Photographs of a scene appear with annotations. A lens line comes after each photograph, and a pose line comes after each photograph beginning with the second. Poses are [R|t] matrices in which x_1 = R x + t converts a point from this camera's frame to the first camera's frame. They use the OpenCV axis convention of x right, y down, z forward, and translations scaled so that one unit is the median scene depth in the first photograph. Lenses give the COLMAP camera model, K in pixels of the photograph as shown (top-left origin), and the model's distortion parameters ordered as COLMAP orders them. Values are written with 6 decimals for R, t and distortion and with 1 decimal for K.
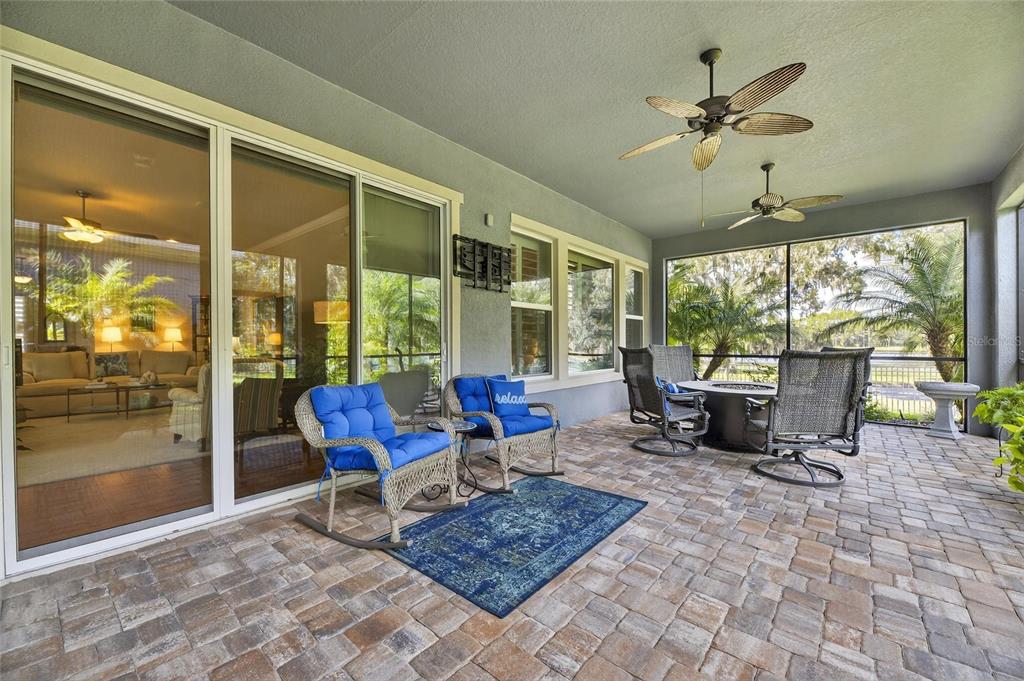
lens RADIAL K [[413.1, 0, 515.2], [0, 413.1, 347.5], [0, 0, 1]] dist [0.002842, -0.004323]
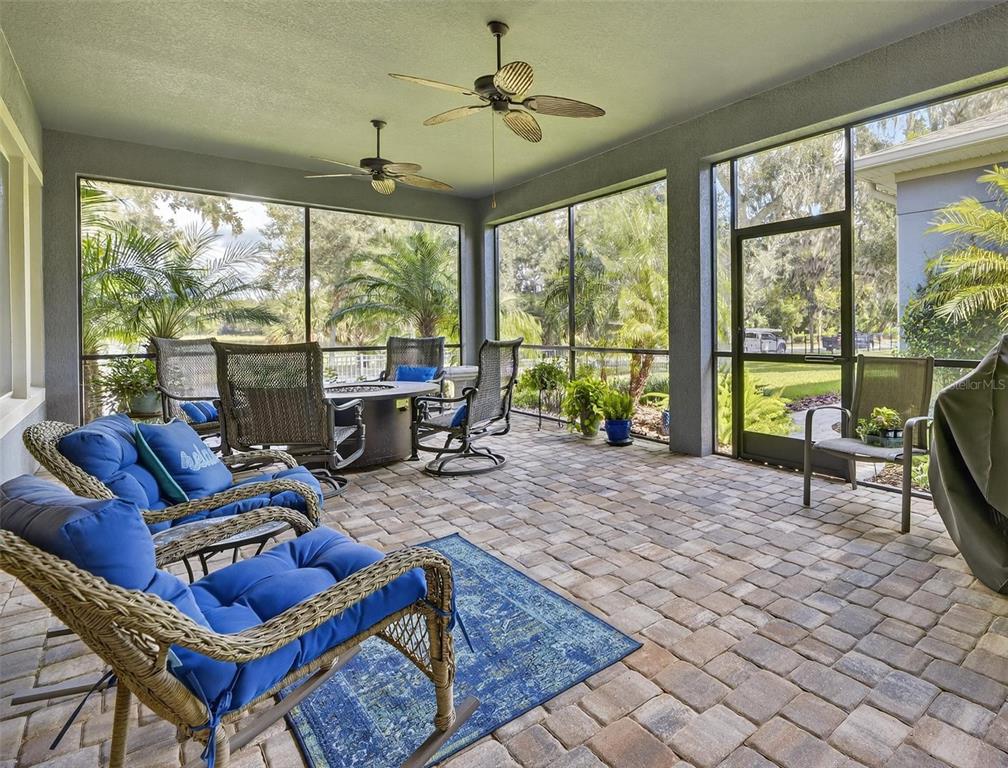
lens RADIAL K [[771.5, 0, 504.0], [0, 771.5, 334.0], [0, 0, 1]] dist [0.002607, 0.000565]
pose [[0.054893, -0.007527, 0.998464, -1.309104], [0.012379, 0.999900, 0.006858, -0.024246], [-0.998416, 0.011984, 0.054981, 0.920132]]
